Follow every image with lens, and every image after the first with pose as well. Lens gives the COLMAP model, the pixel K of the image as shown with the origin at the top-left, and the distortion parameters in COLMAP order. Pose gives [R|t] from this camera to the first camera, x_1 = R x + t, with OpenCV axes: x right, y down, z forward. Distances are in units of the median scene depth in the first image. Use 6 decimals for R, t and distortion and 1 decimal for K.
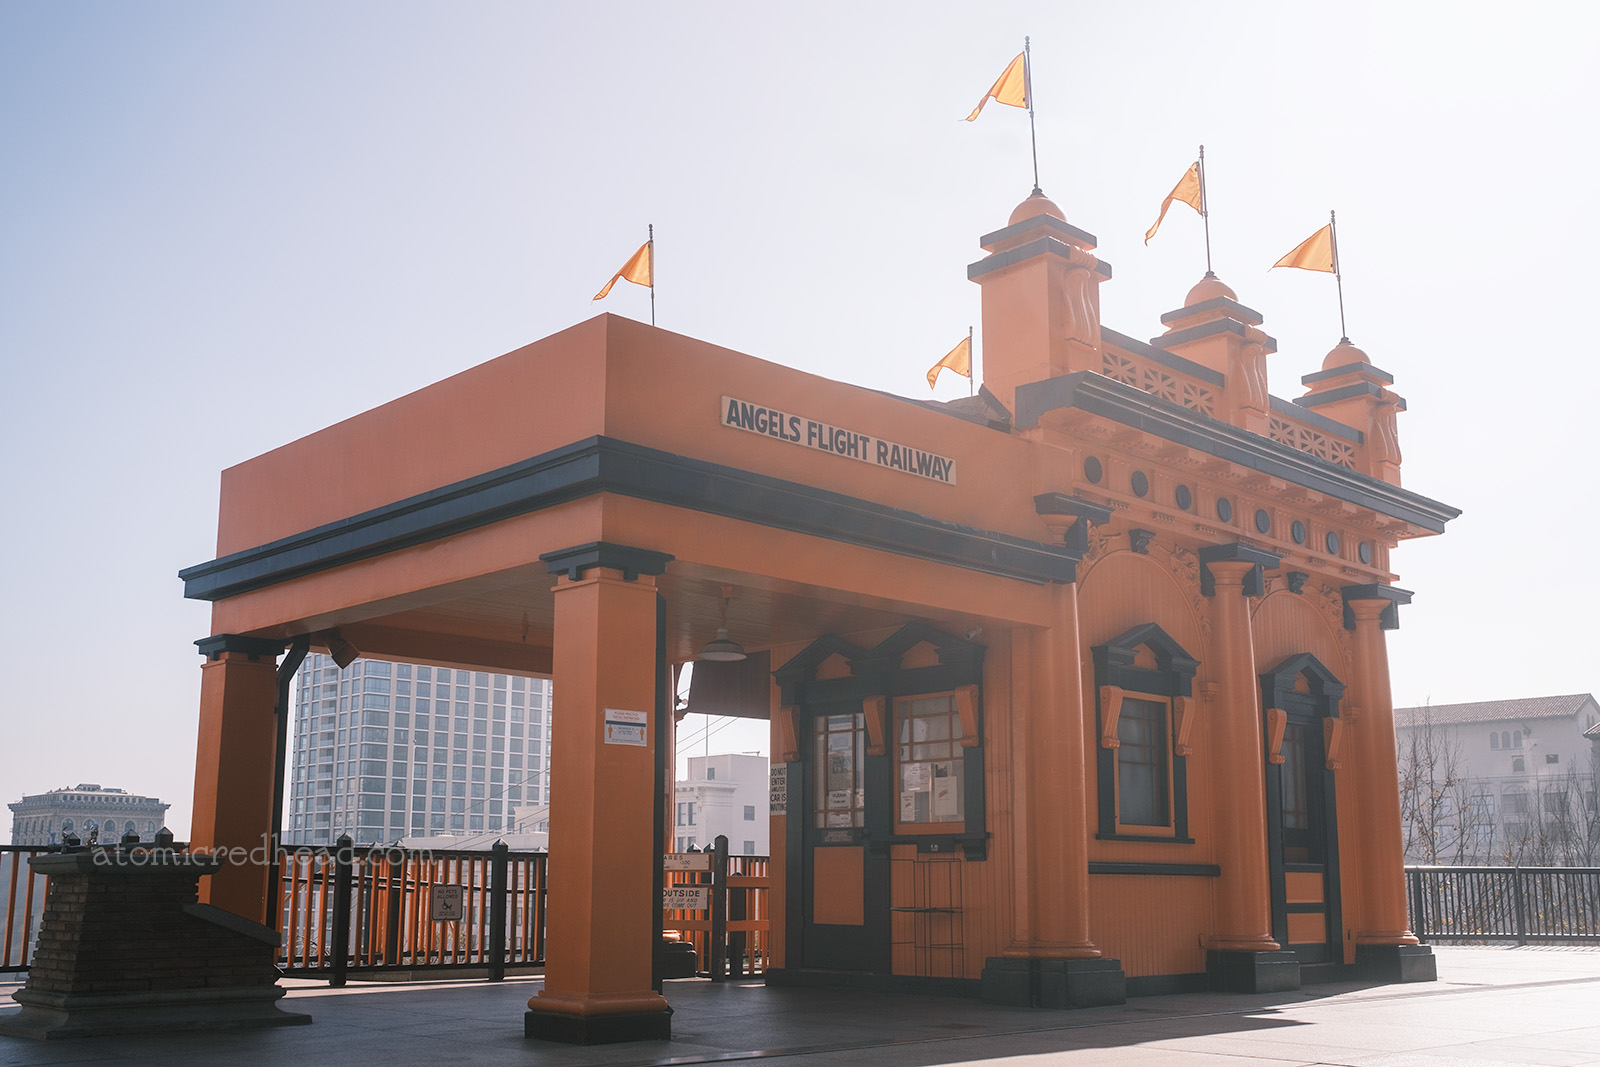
lens RADIAL K [[1635.0, 0, 800.0], [0, 1635.0, 533.5], [0, 0, 1]] dist [-0.004972, 0.024754]
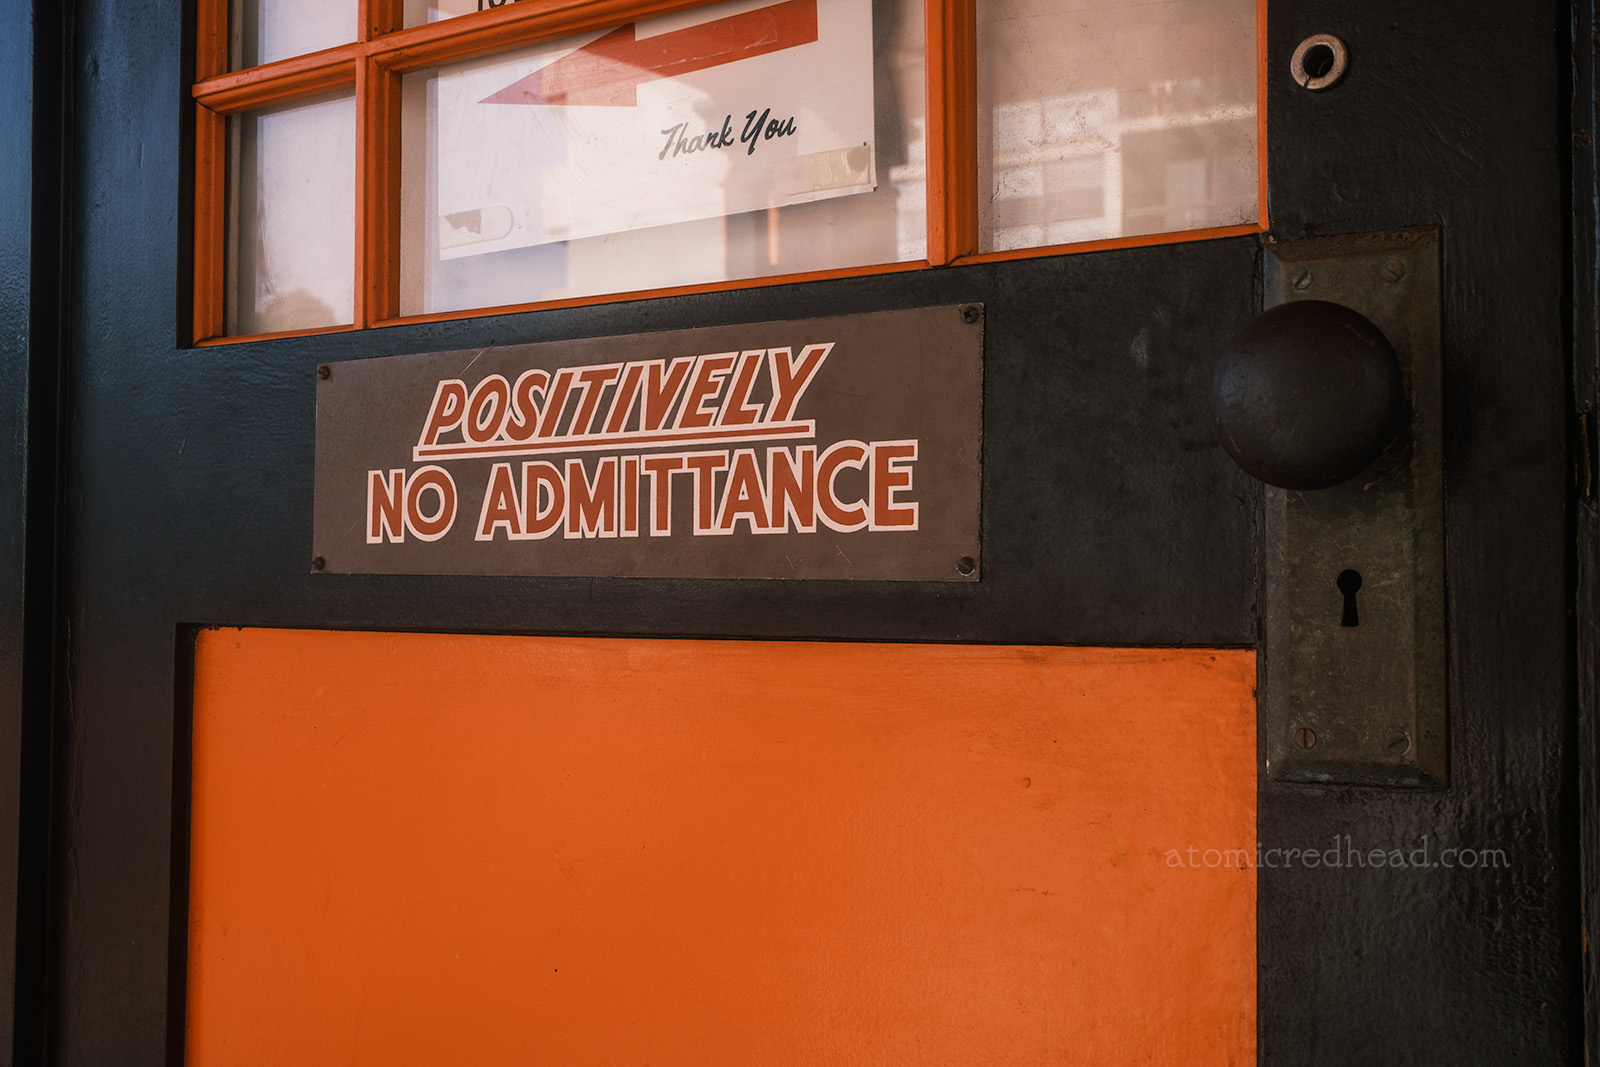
lens RADIAL K [[1635.0, 0, 800.0], [0, 1635.0, 533.5], [0, 0, 1]] dist [-0.004972, 0.024754]
pose [[0.966440, 0.008074, 0.256767, 0.015171], [-0.055066, 0.982785, 0.176356, 0.175746], [-0.250923, -0.184577, 0.950247, 0.934115]]
